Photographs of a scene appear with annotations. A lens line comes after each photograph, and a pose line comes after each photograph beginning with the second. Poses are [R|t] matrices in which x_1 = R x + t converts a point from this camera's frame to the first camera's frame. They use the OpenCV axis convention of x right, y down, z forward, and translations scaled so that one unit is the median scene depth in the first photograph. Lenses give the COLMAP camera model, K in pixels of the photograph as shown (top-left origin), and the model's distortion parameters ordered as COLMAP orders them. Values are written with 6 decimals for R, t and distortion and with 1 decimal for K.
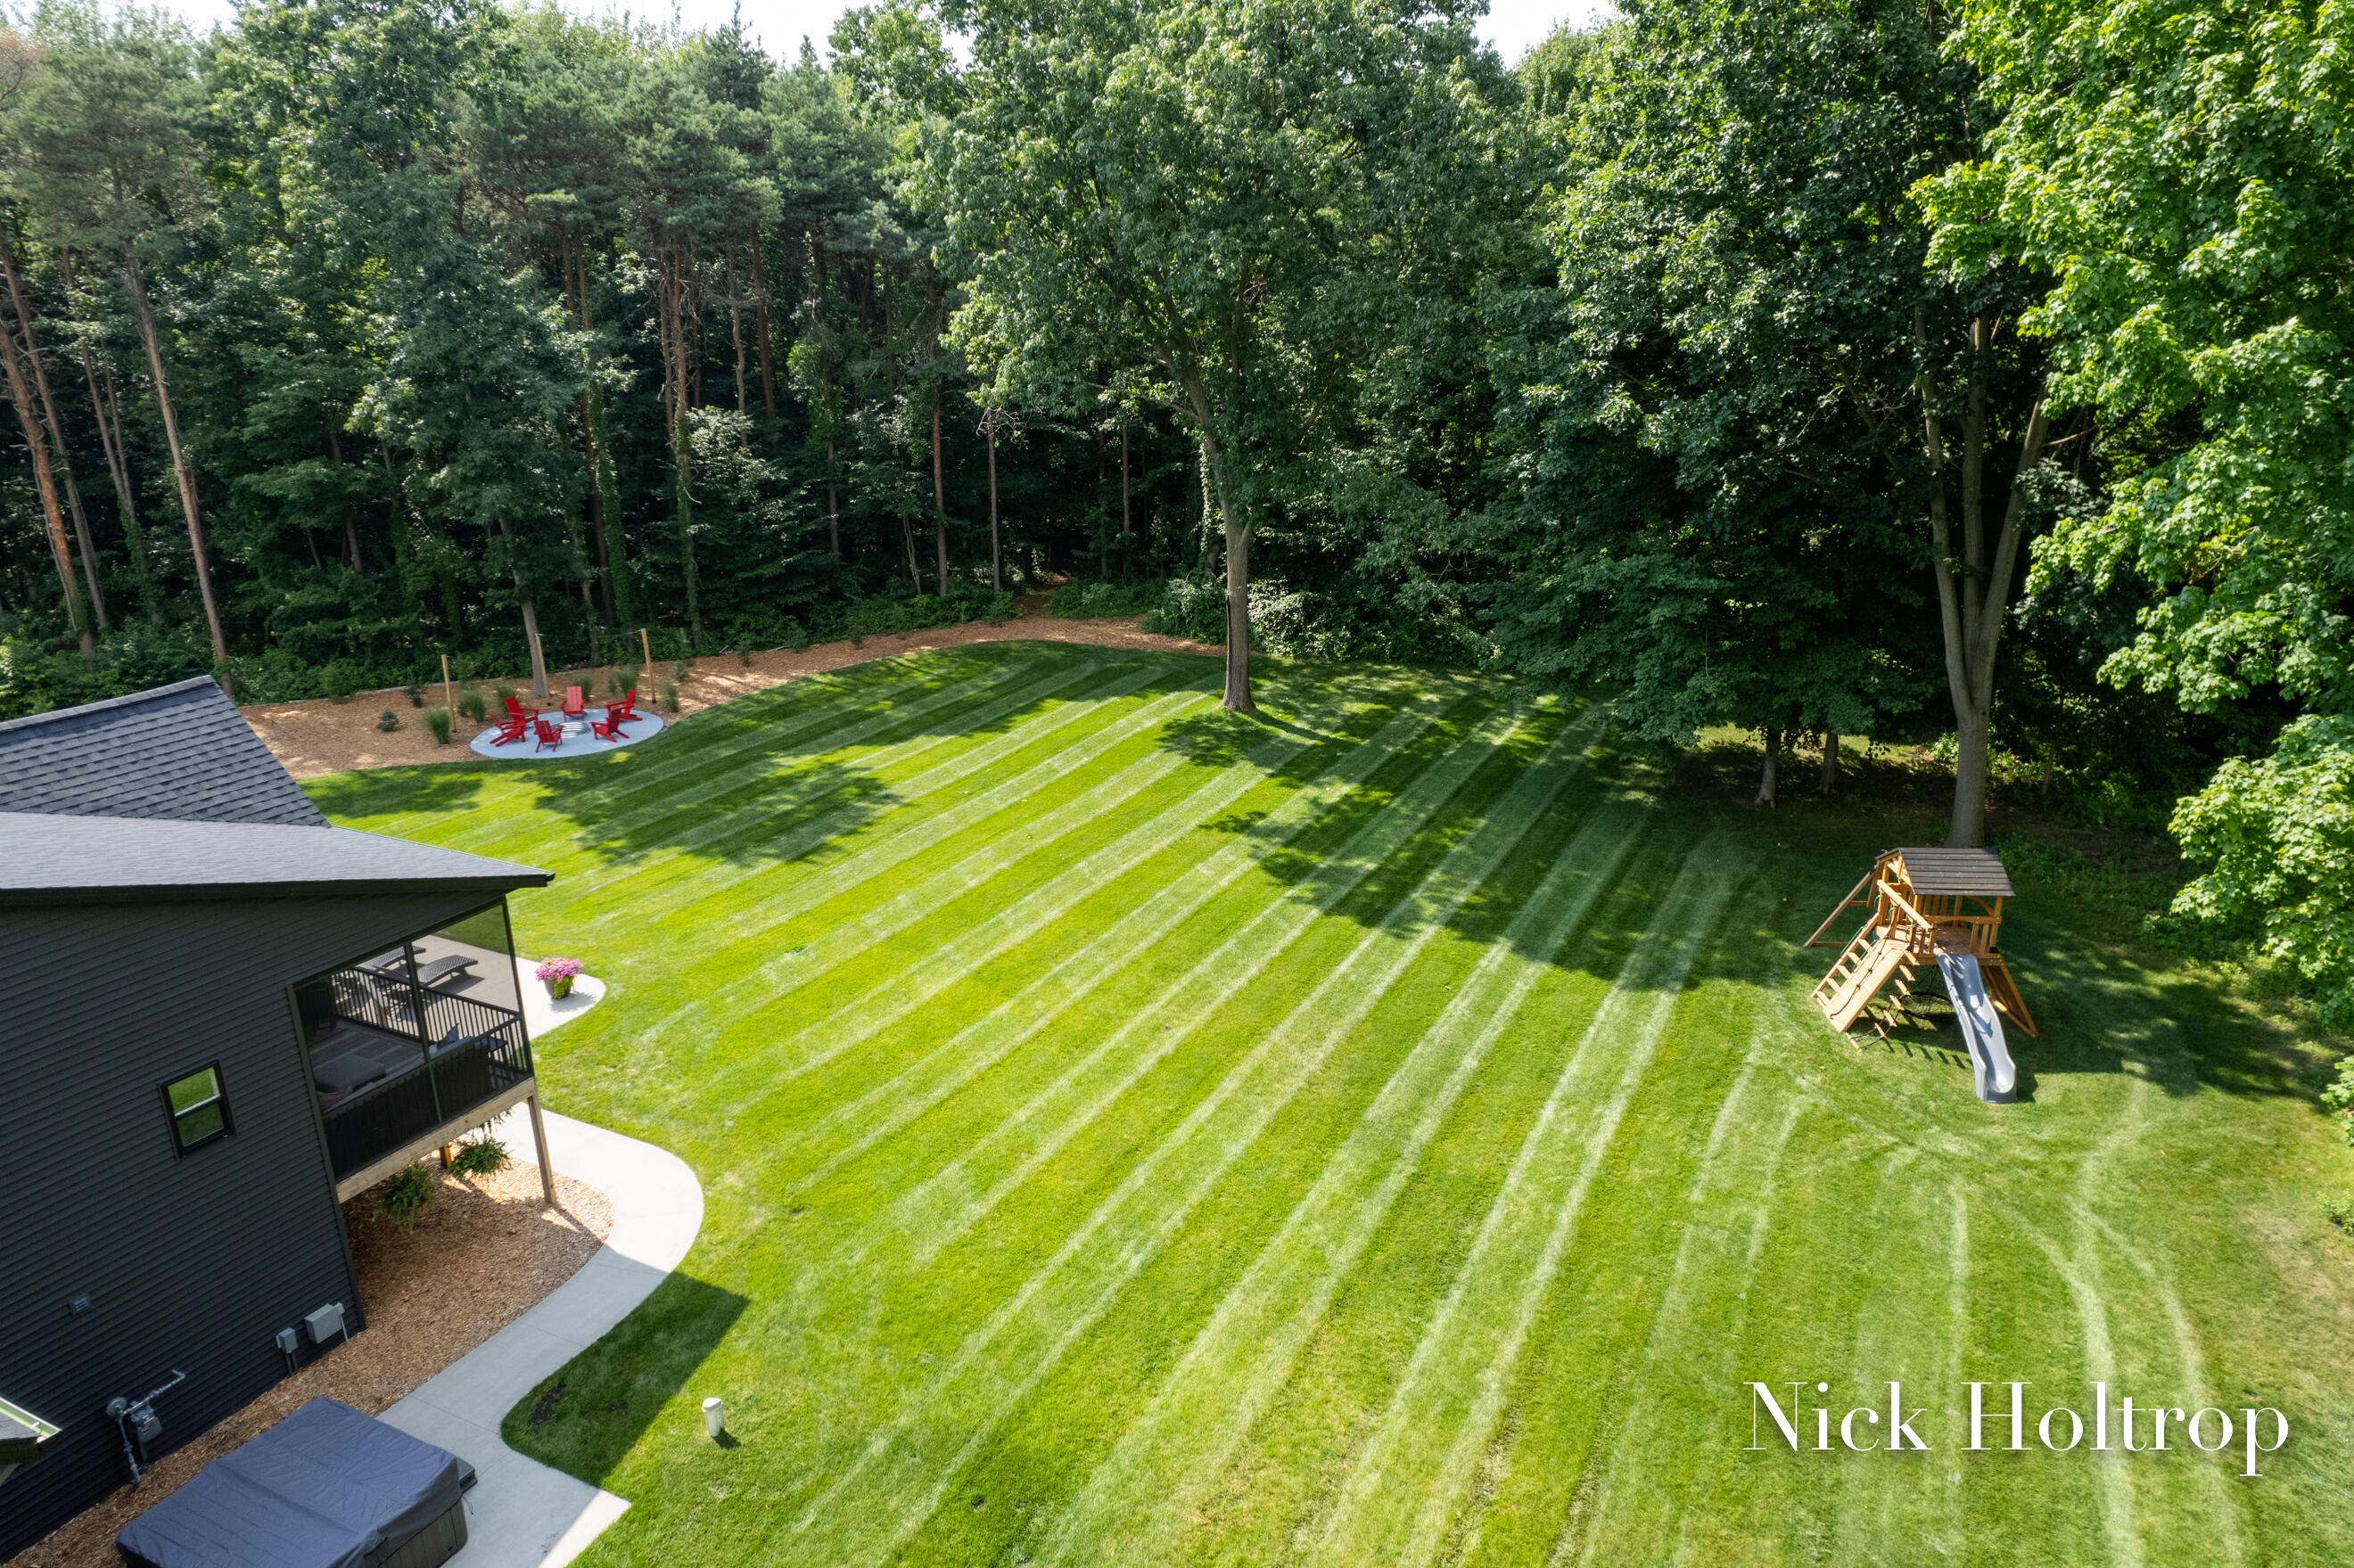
lens RADIAL K [[1523.4, 0, 1183.0], [0, 1523.4, 814.2], [0, 0, 1]] dist [-0.065782, 0.051517]
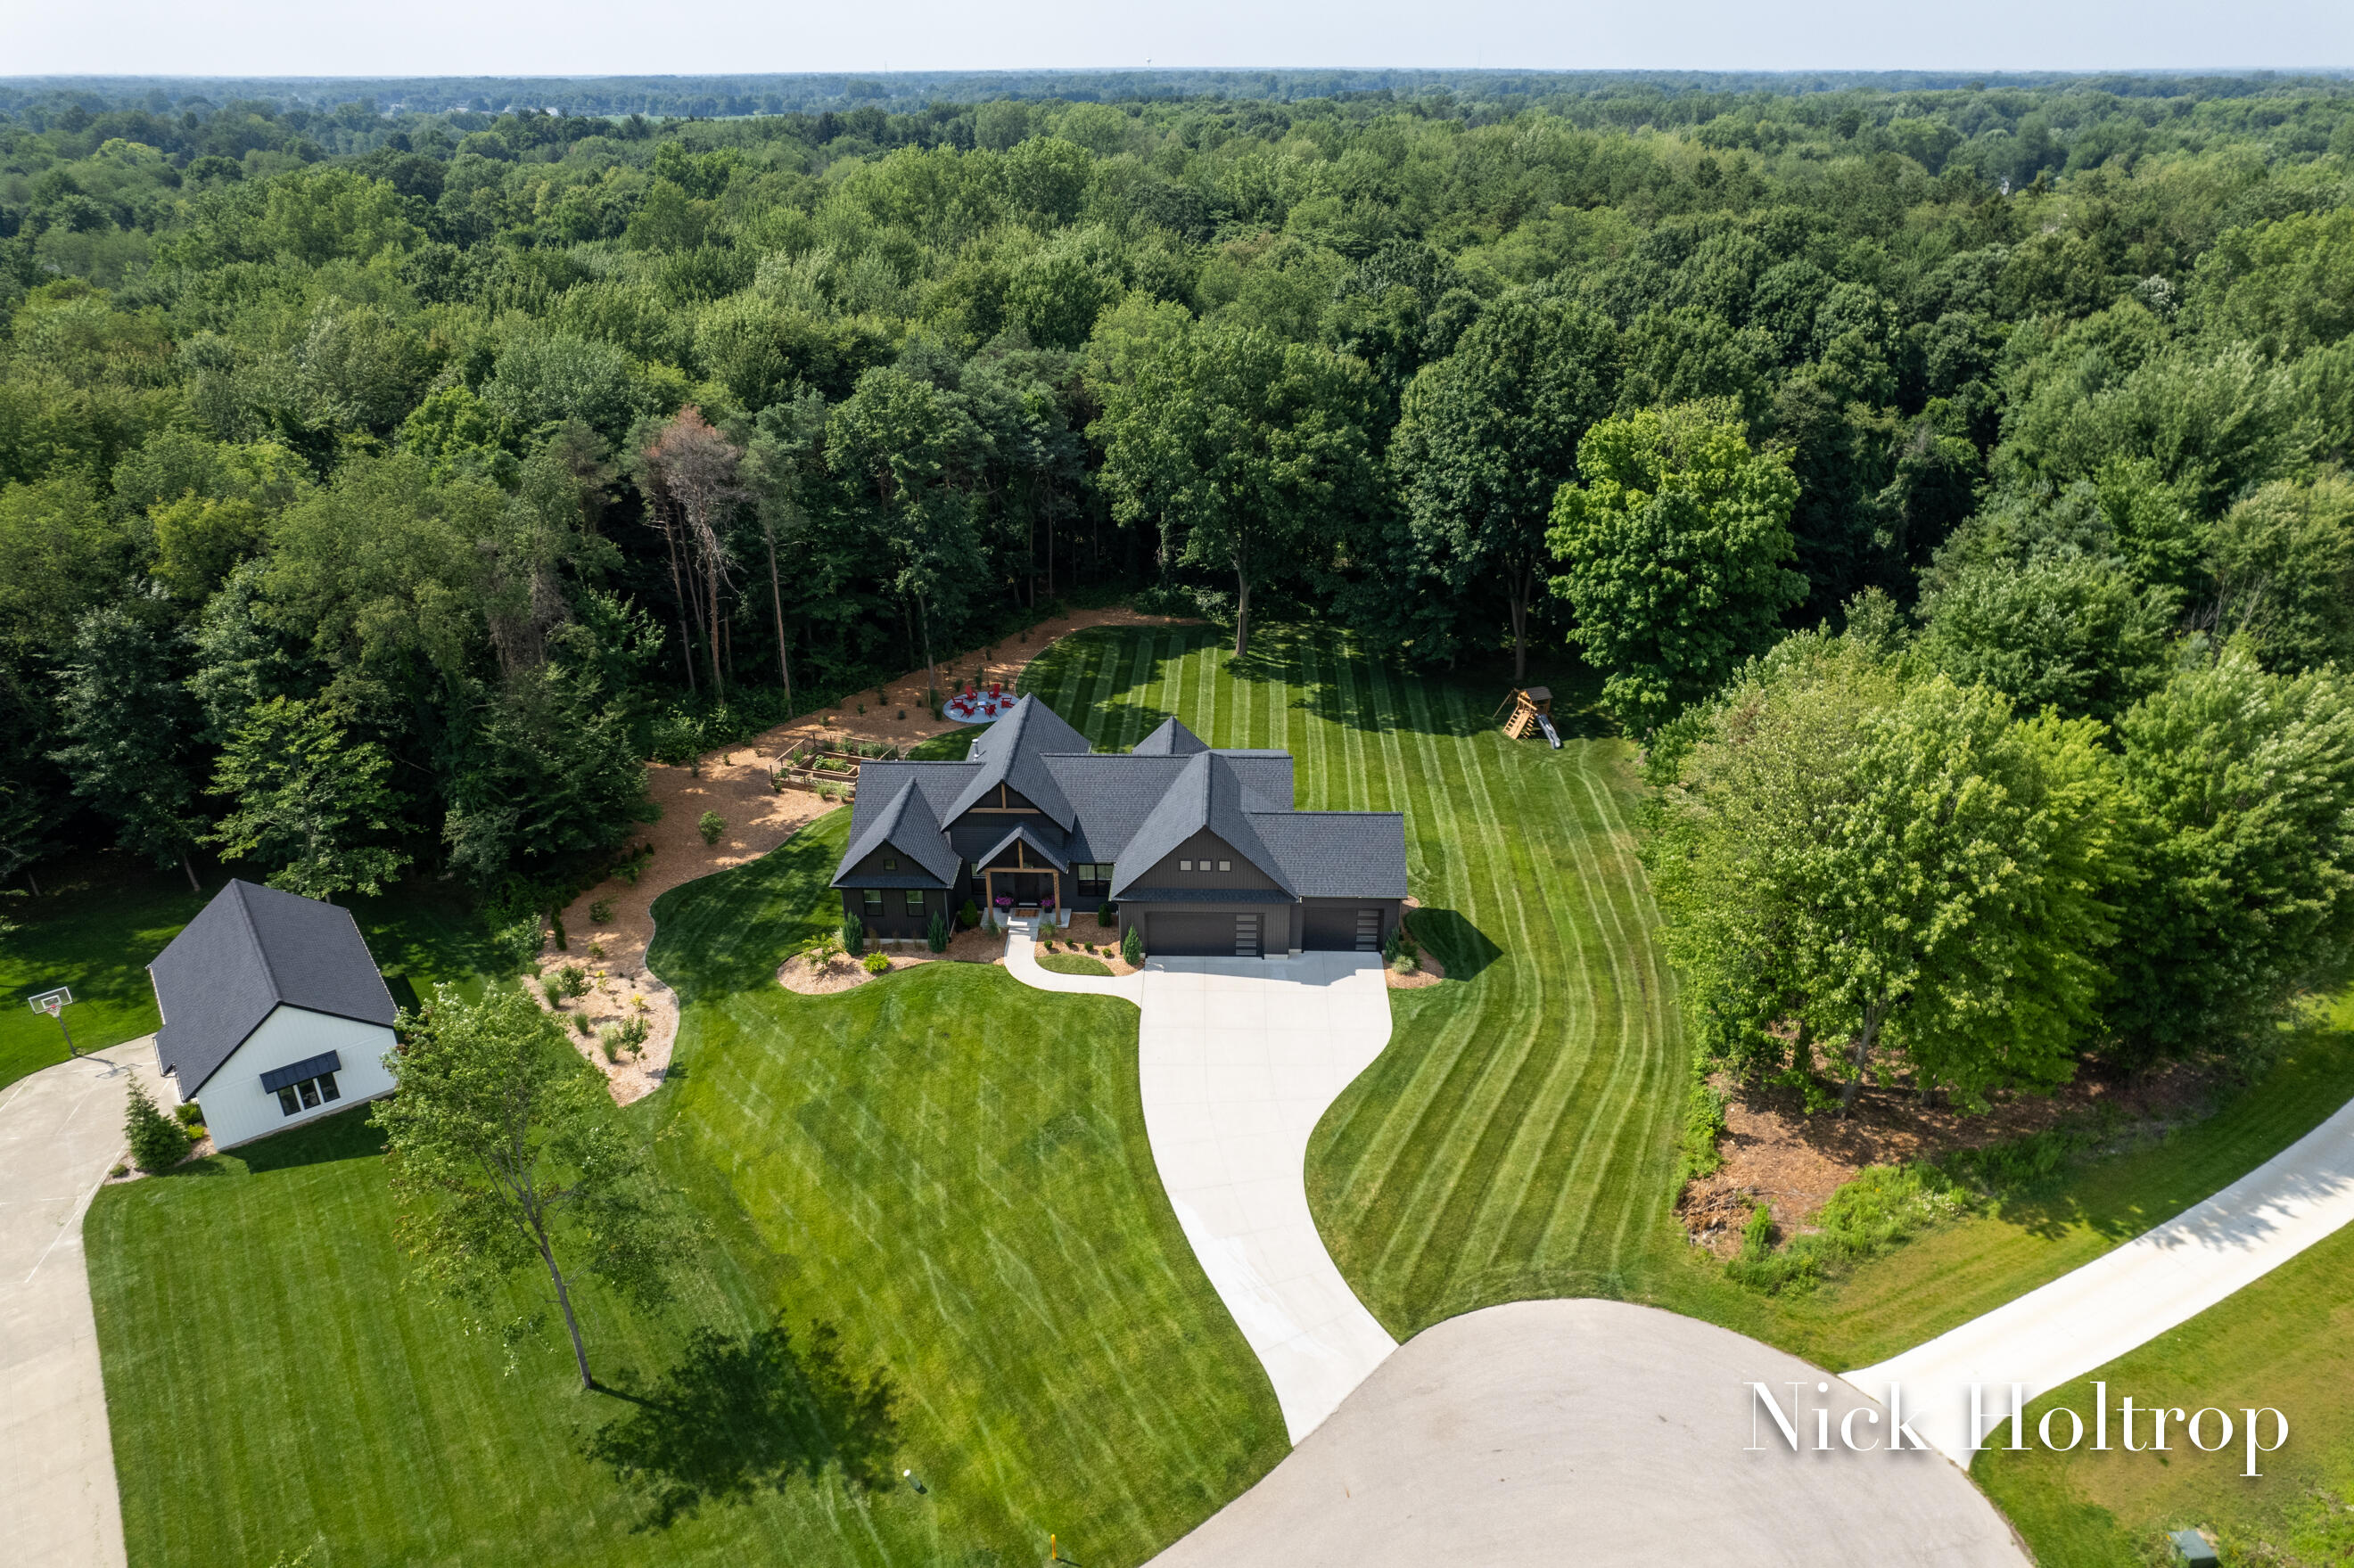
lens RADIAL K [[1523.4, 0, 1183.0], [0, 1523.4, 814.2], [0, 0, 1]] dist [-0.065782, 0.051517]
pose [[0.917759, -0.177834, 0.355098, -1.571251], [0.130791, 0.979602, 0.152555, -0.330988], [-0.374984, -0.093565, 0.922298, -2.032042]]
